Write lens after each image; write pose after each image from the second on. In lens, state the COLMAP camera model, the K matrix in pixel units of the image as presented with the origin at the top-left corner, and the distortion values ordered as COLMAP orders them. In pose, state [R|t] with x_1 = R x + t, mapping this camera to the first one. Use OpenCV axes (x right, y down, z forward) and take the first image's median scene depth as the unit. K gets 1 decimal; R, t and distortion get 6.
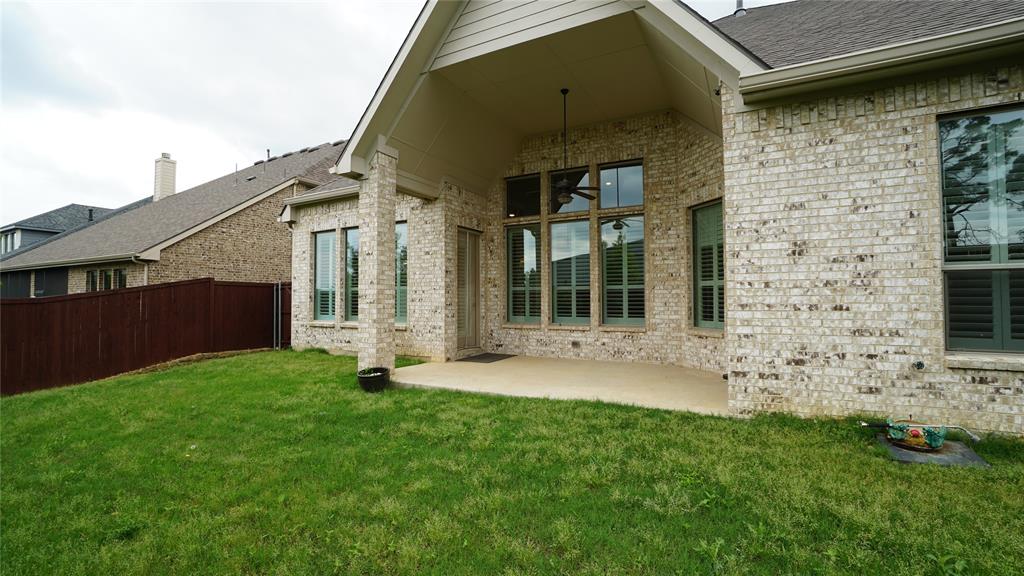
lens RADIAL K [[459.8, 0, 515.9], [0, 459.8, 288.4], [0, 0, 1]] dist [-0.055433, 0.018665]
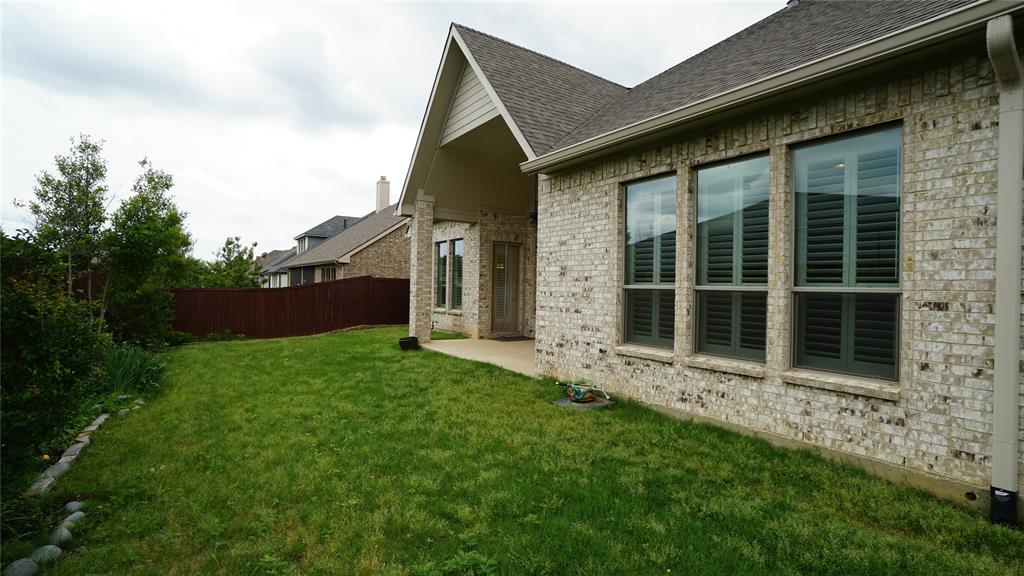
lens RADIAL K [[459.8, 0, 501.0], [0, 459.8, 292.3], [0, 0, 1]] dist [-0.055433, 0.018665]
pose [[0.891095, 0.024711, -0.453143, 1.091330], [-0.010735, 0.999385, 0.033389, -0.063057], [0.453690, -0.024888, 0.890812, -0.454803]]
